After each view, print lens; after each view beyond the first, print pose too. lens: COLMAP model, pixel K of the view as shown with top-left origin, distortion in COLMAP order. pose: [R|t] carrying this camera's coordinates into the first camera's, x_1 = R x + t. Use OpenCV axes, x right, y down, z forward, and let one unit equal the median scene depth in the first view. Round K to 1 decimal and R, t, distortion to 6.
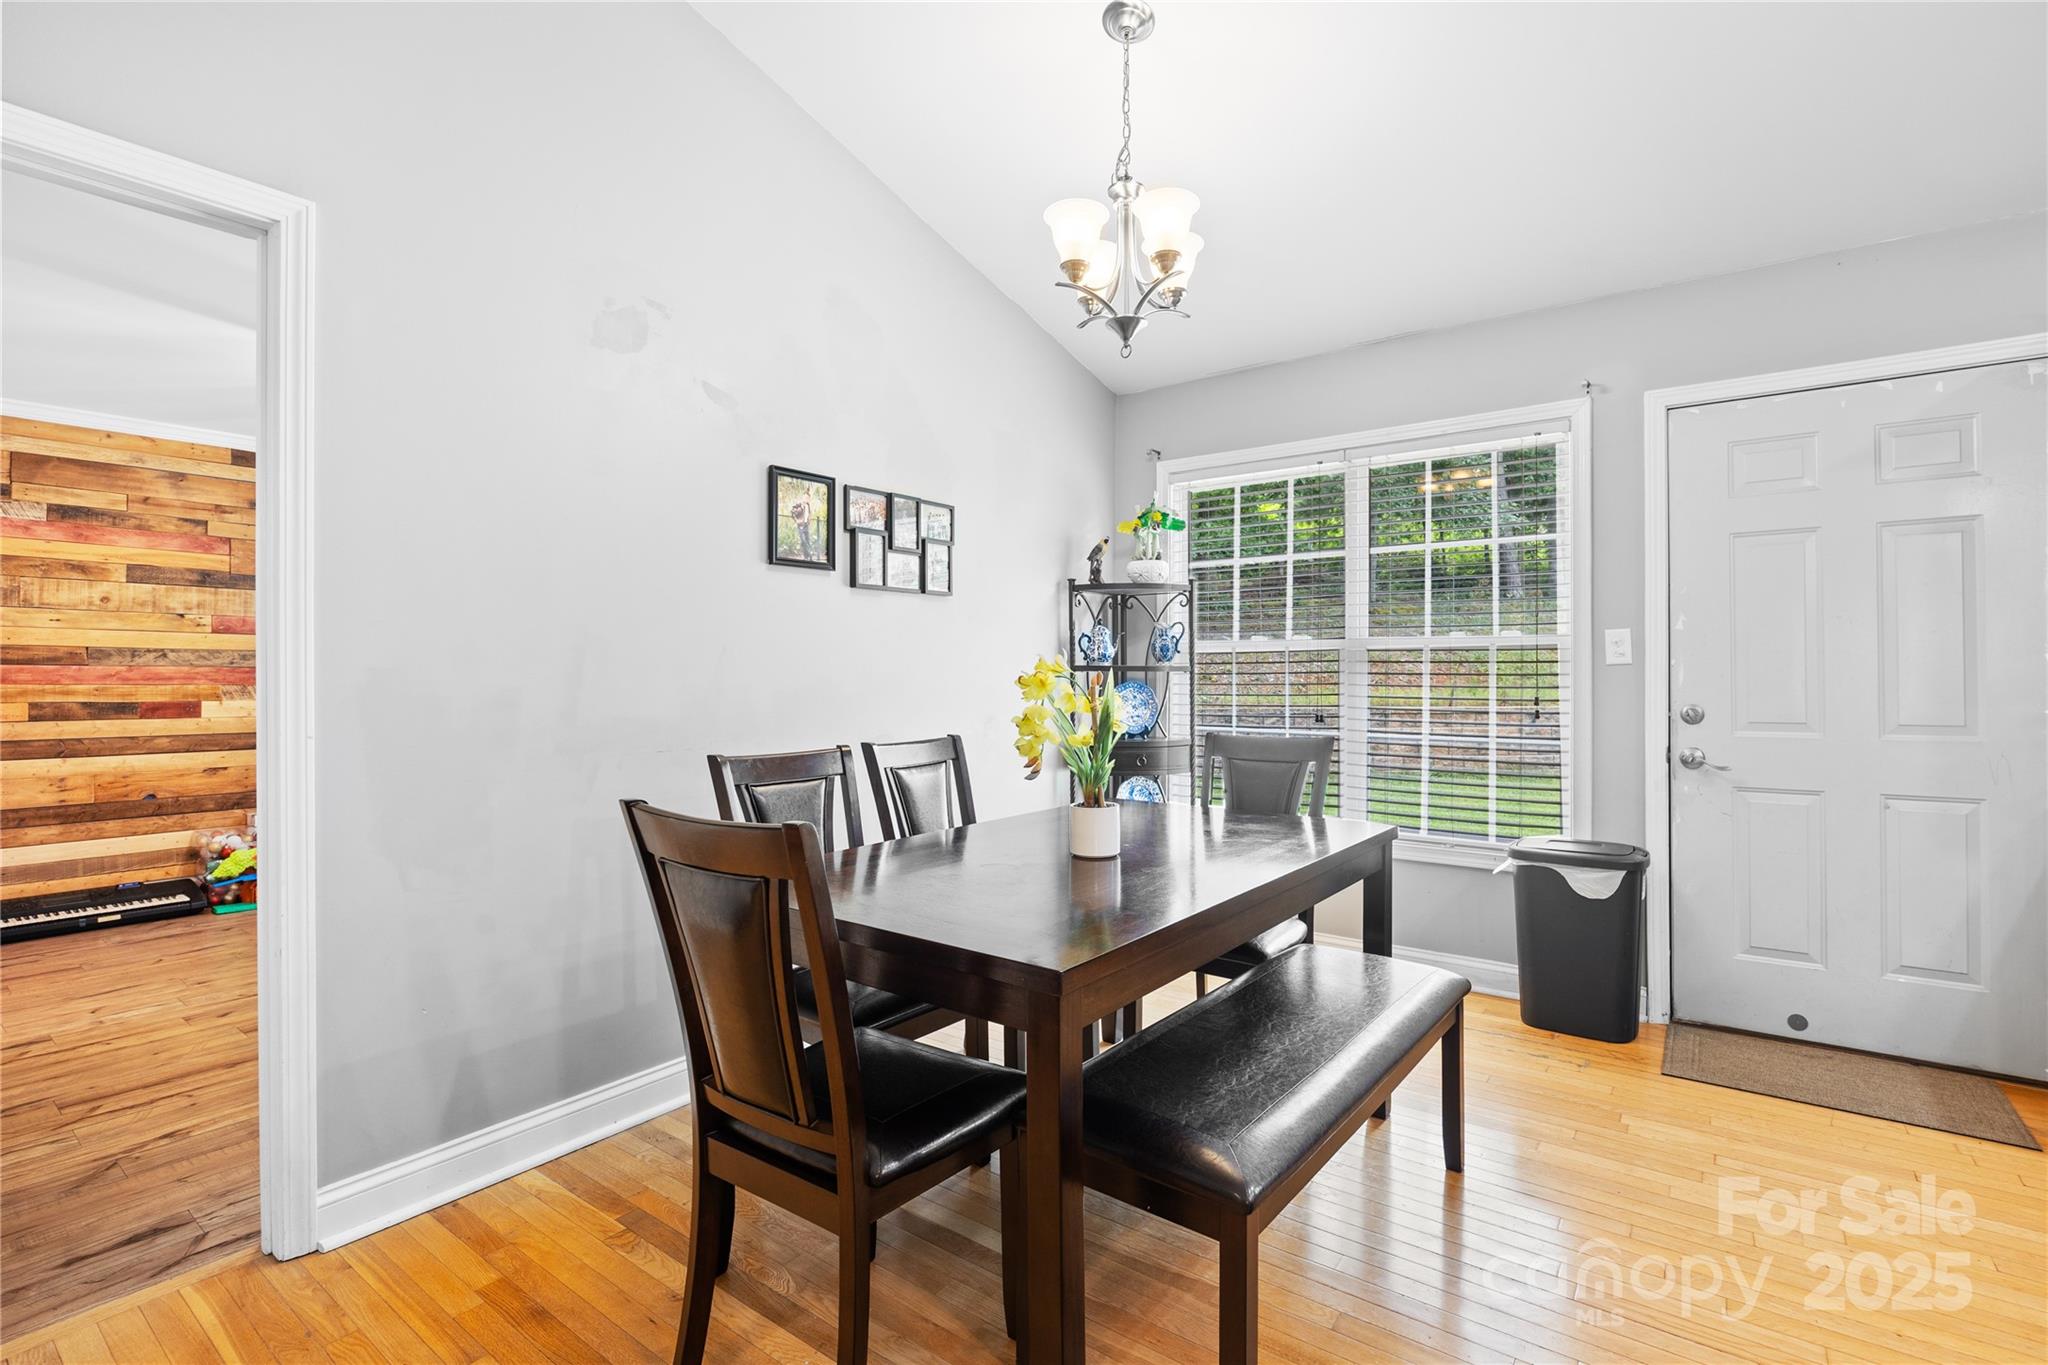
lens RADIAL K [[949.4, 0, 1027.7], [0, 949.4, 676.2], [0, 0, 1]] dist [-0.011716, -0.000370]
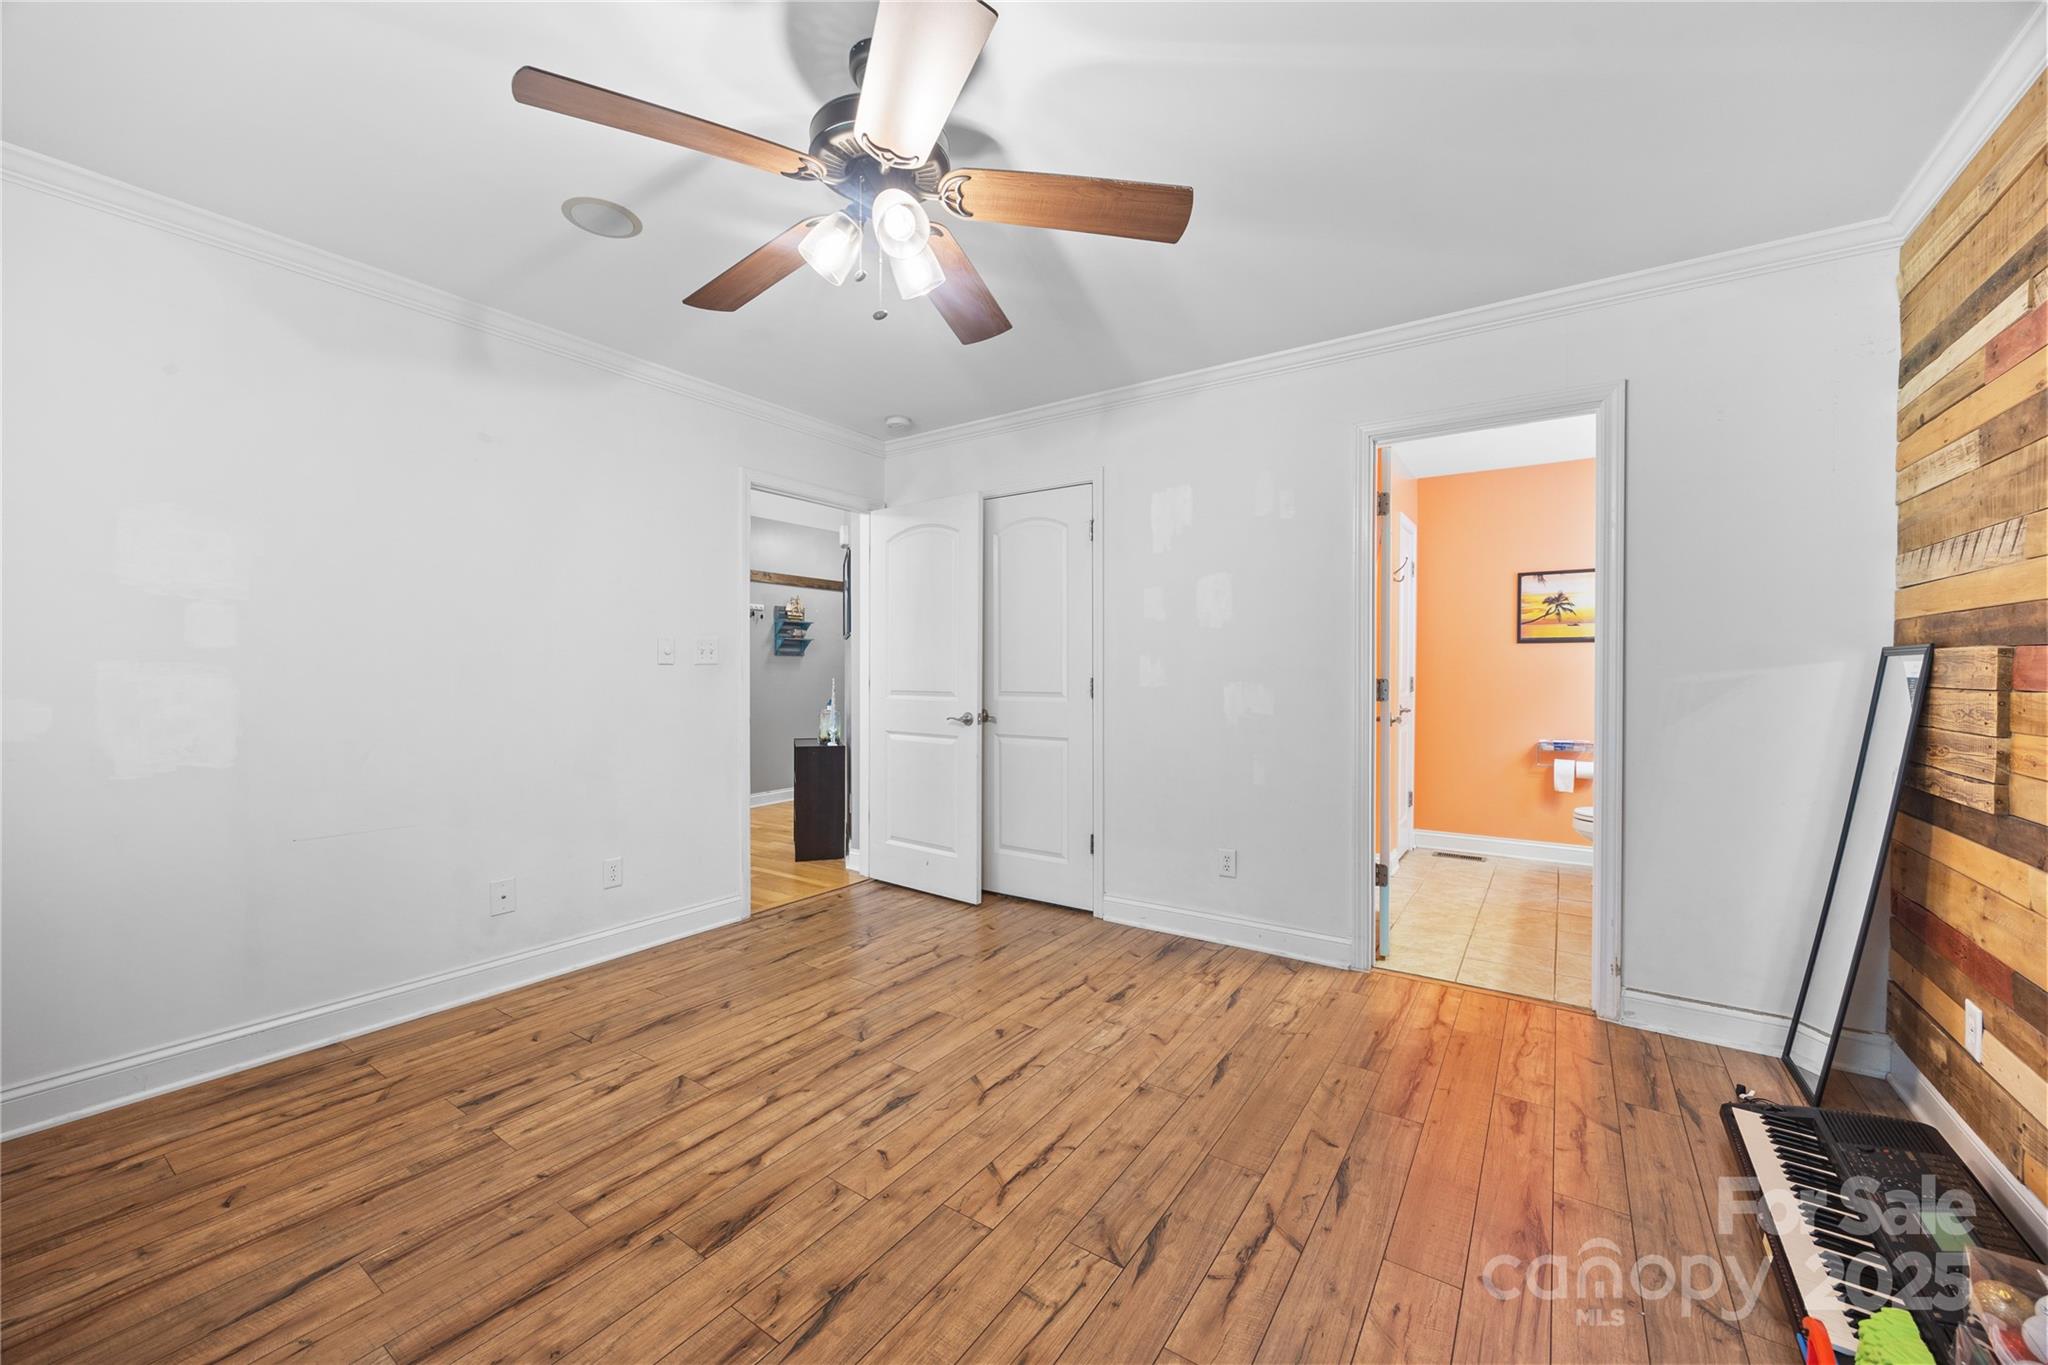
lens RADIAL K [[788.3, 0, 1021.3], [0, 788.3, 674.3], [0, 0, 1]] dist [0.000745, 0.000046]
pose [[-0.998991, 0.000928, -0.044906, -1.008296], [0.000656, 0.999981, 0.006068, -0.001319], [0.044910, 0.006033, -0.998973, 2.137673]]
